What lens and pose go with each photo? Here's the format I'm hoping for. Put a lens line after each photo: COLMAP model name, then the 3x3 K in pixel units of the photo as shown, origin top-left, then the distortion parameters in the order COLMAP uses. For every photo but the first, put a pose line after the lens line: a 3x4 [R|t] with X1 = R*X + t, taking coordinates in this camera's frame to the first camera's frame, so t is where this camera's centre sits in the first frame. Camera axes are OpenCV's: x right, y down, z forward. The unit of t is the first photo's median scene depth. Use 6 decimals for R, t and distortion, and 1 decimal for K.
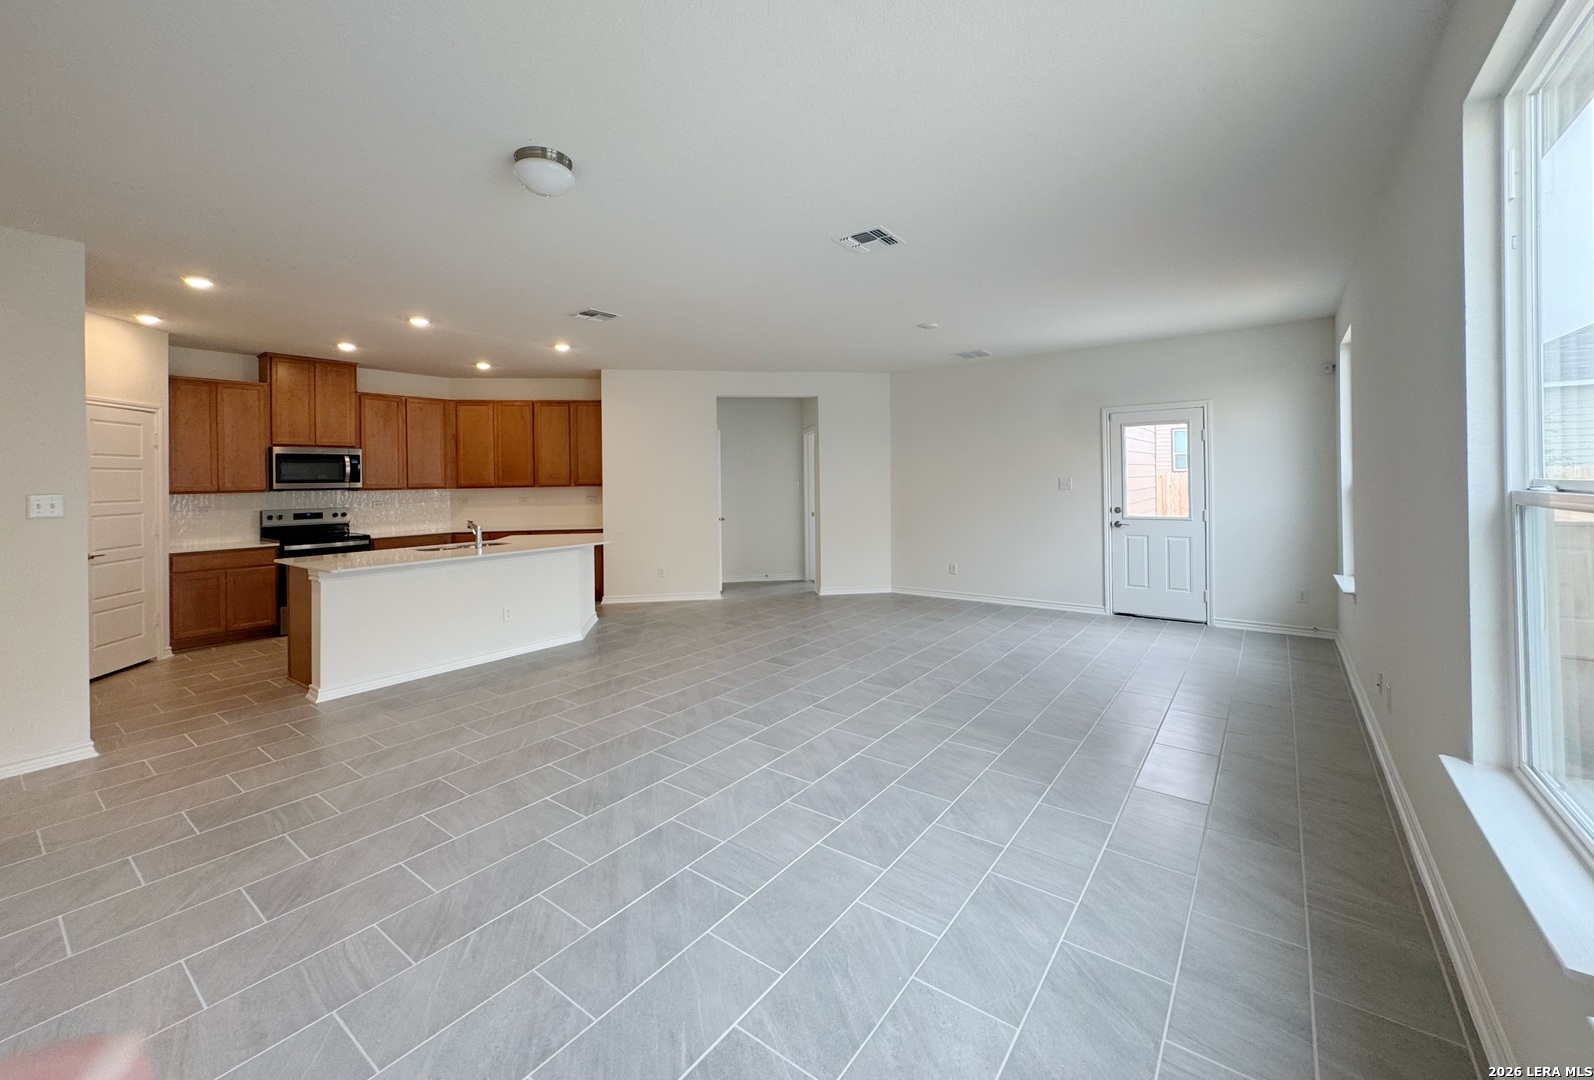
lens RADIAL K [[643.6, 0, 796.8], [0, 643.6, 478.0], [0, 0, 1]] dist [-0.000732, -0.000204]
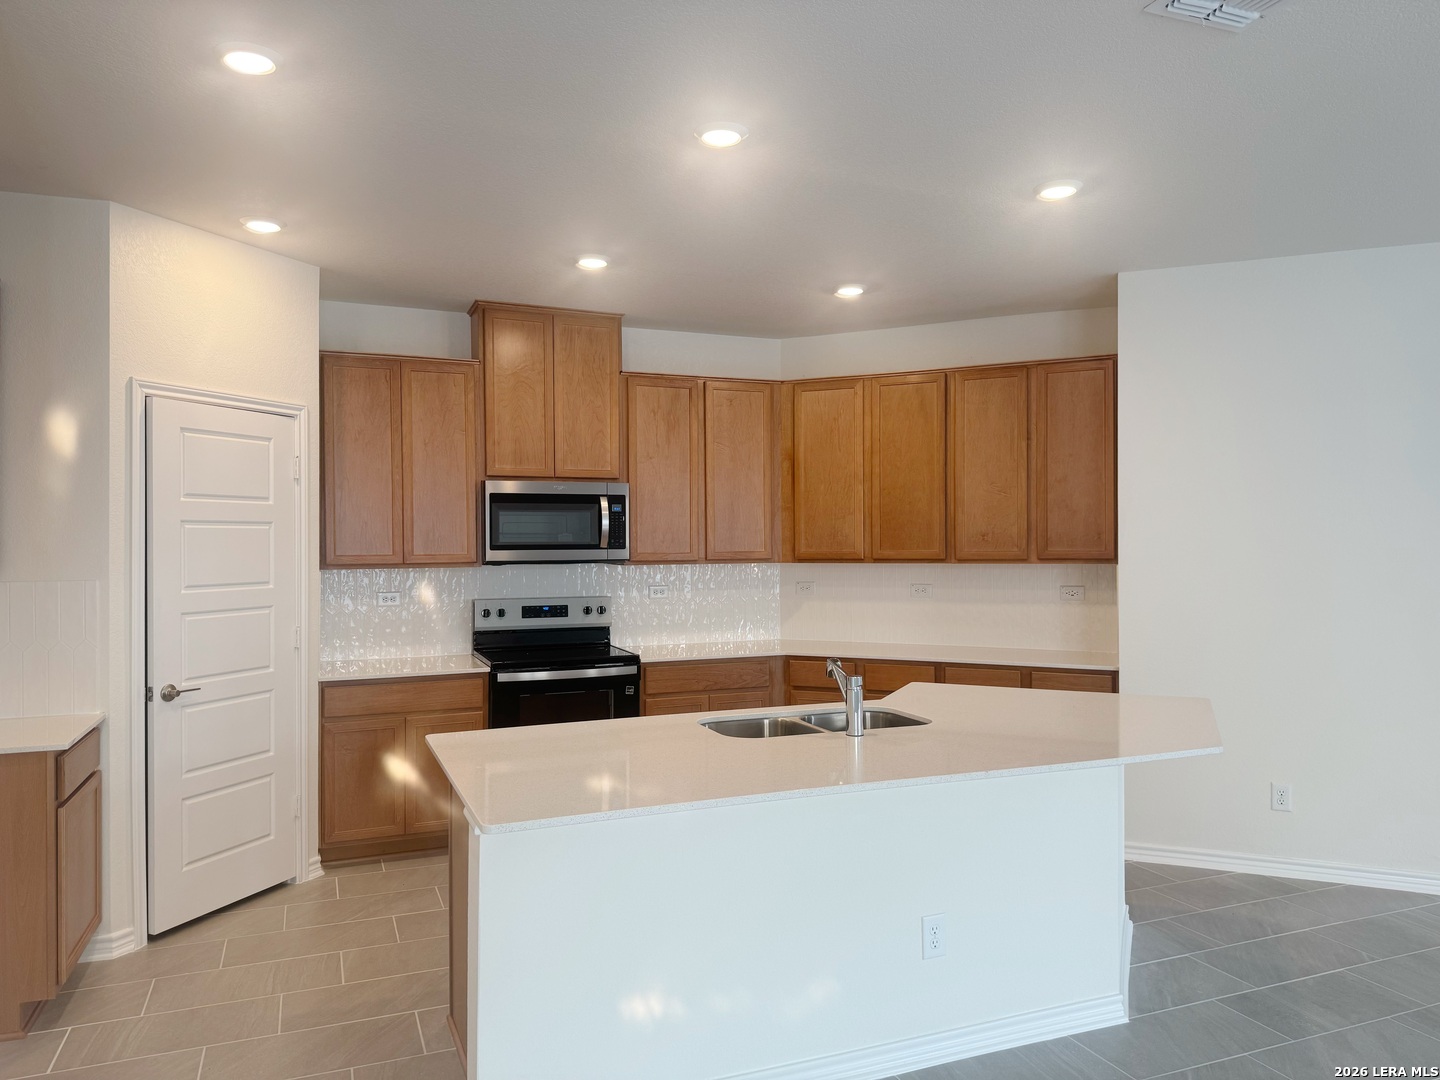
lens RADIAL K [[987.3, 0, 720.0], [0, 987.3, 540.0], [0, 0, 1]] dist [0.076617, 0.000008]
pose [[0.856285, 0.005756, -0.516472, -0.211274], [-0.004797, 0.999983, 0.003192, -0.002971], [0.516481, -0.000255, 0.856298, 0.368740]]
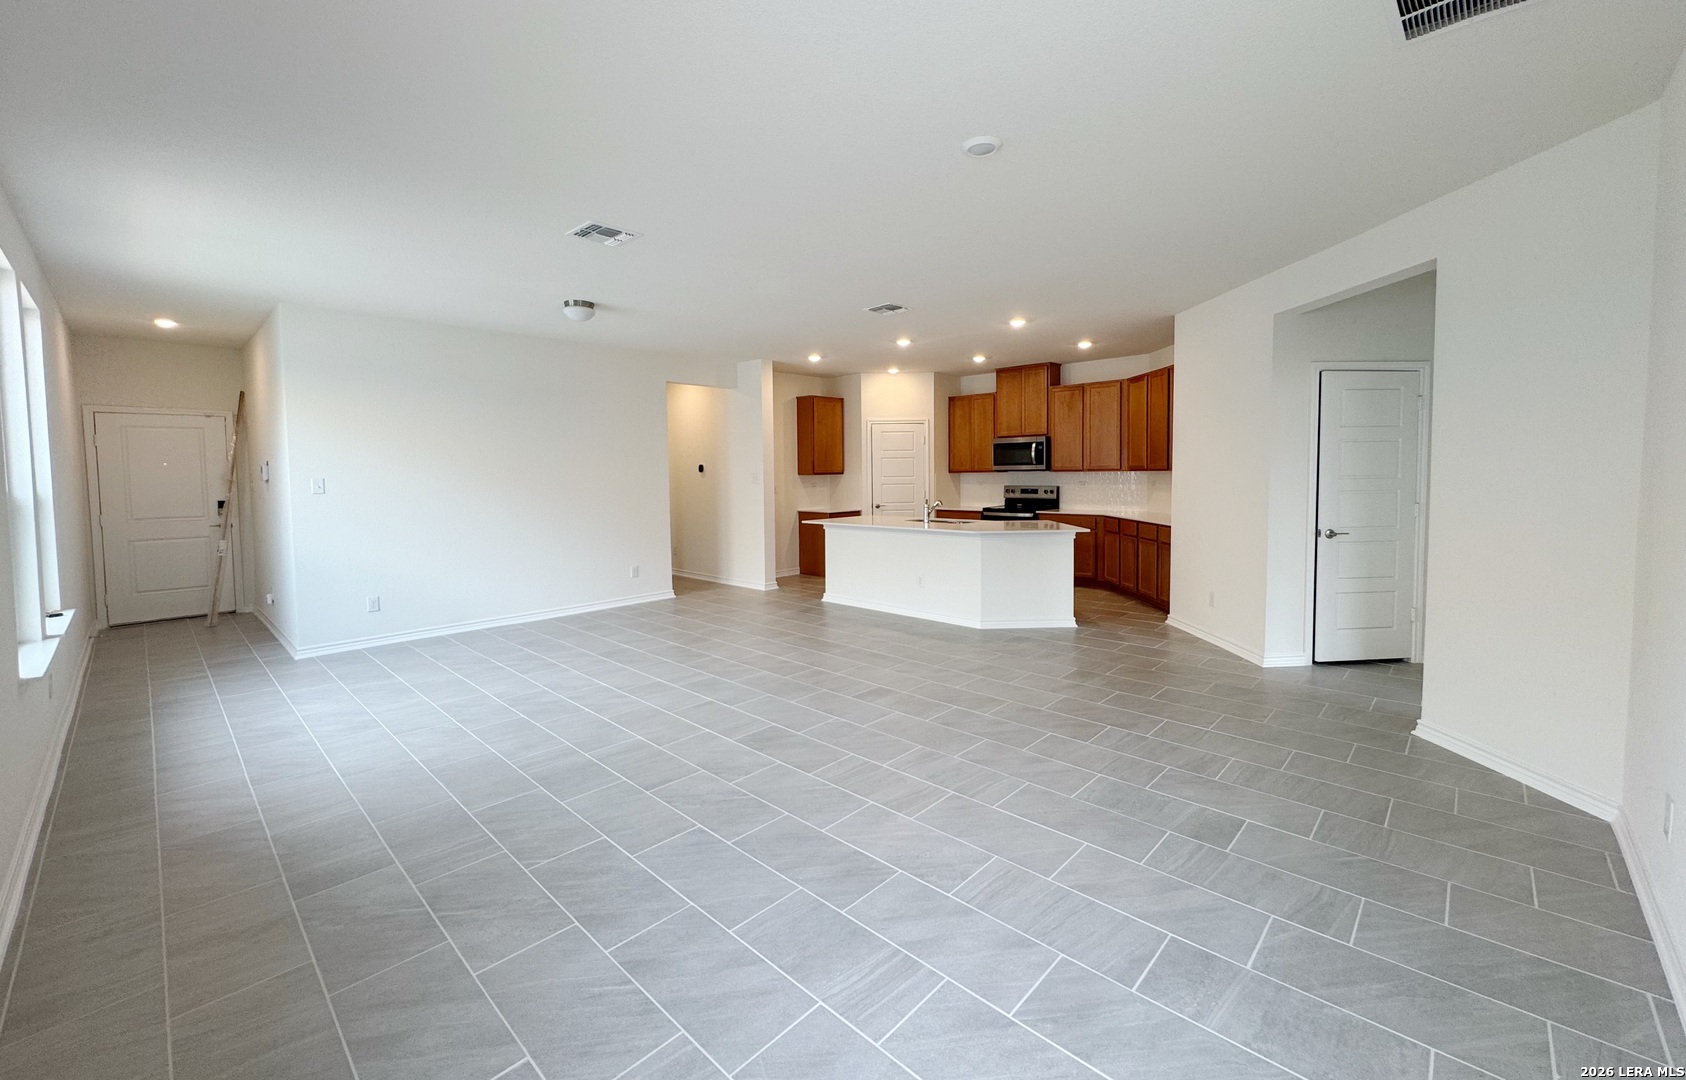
lens RADIAL K [[673.5, 0, 843.0], [0, 673.5, 506.2], [0, 0, 1]] dist [-0.001454, -0.000222]
pose [[-0.122234, 0.066863, -0.990246, 0.591921], [0.017468, 0.997719, 0.065212, -0.004535], [0.992348, -0.009327, -0.123124, 0.782390]]
